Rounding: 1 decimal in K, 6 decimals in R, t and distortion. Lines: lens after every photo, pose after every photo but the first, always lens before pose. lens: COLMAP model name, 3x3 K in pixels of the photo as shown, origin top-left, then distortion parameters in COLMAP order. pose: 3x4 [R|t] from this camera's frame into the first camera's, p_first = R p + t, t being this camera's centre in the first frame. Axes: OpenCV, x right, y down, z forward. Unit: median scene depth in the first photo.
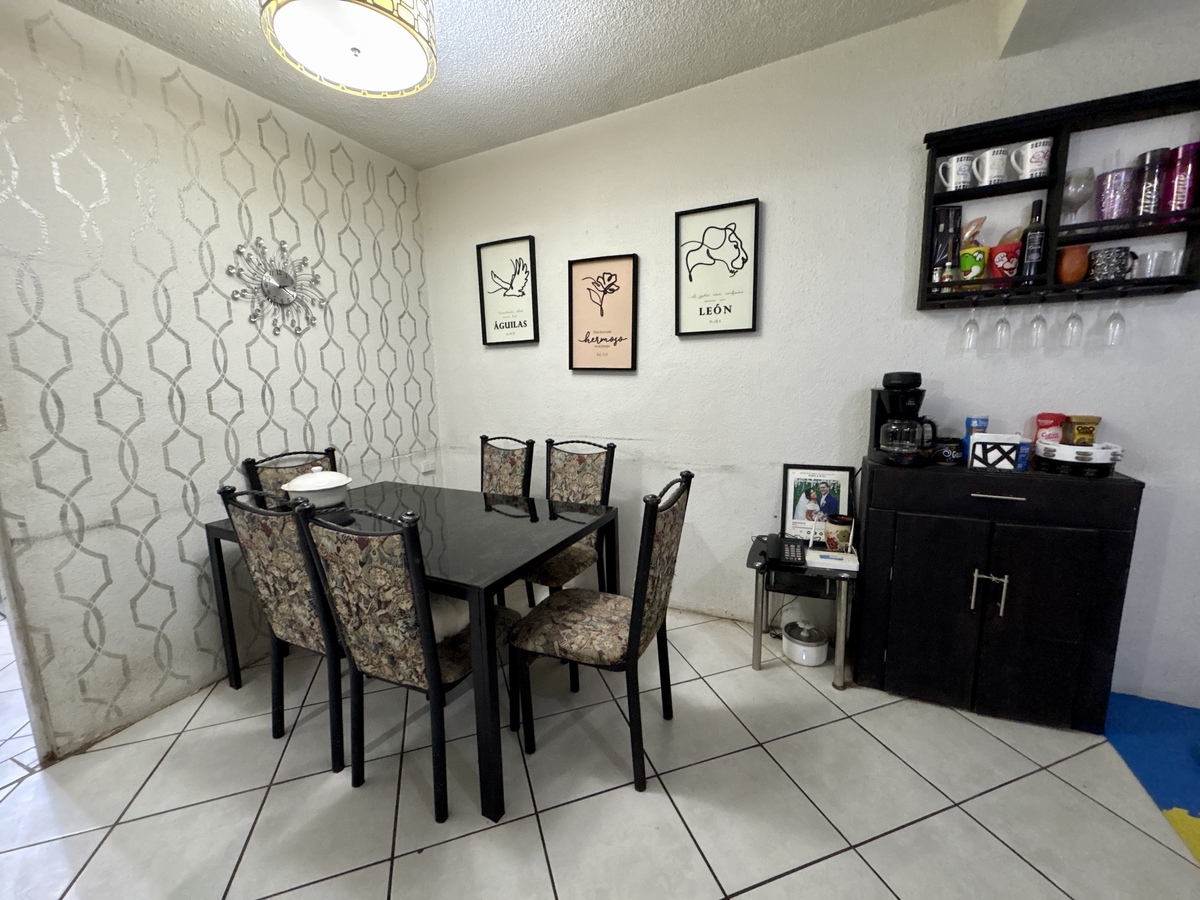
lens RADIAL K [[477.4, 0, 603.1], [0, 477.4, 451.8], [0, 0, 1]] dist [-0.001275, 0.000740]
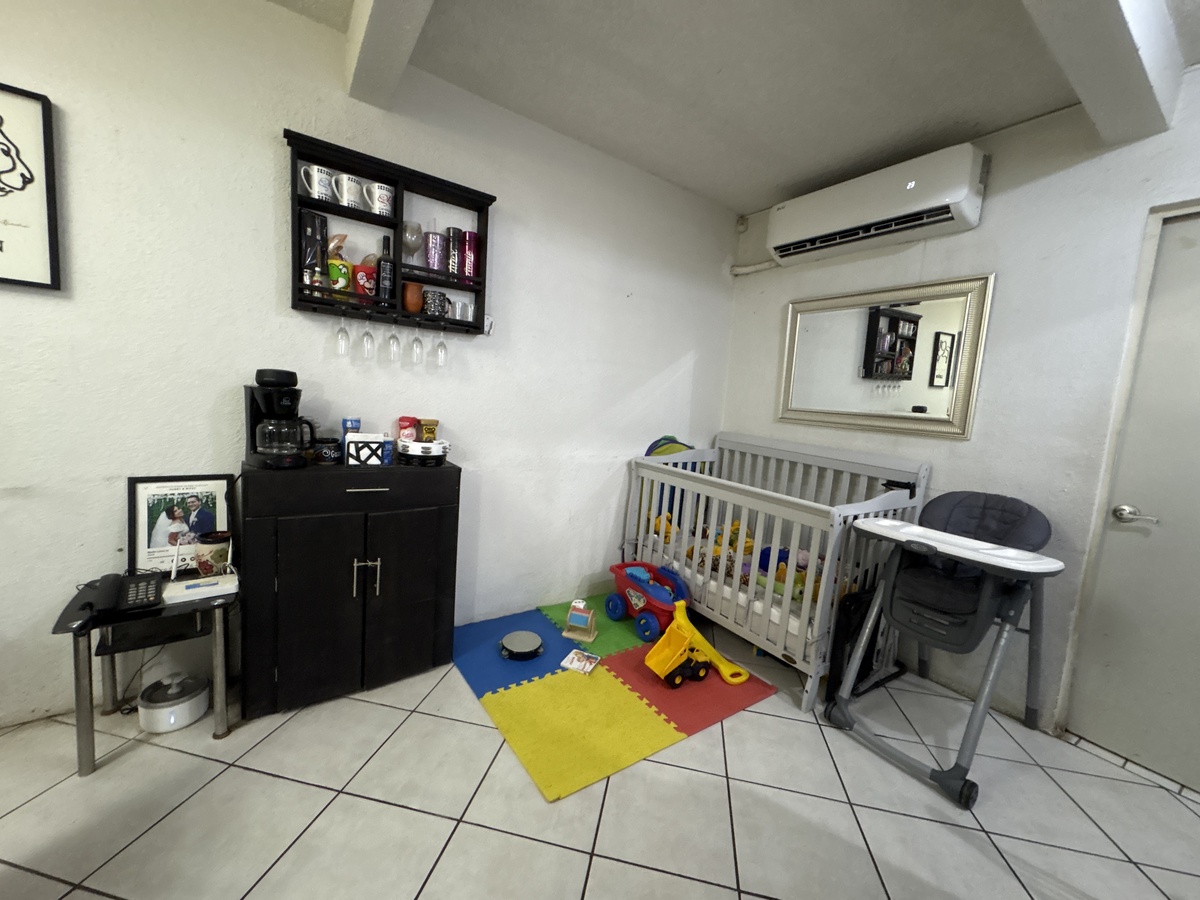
lens RADIAL K [[477.4, 0, 596.3], [0, 477.4, 450.9], [0, 0, 1]] dist [-0.001275, 0.000740]
pose [[0.490706, -0.037889, 0.870501, 0.105846], [0.052470, 0.998526, 0.013884, 0.014065], [-0.869744, 0.038862, 0.491970, -0.012331]]
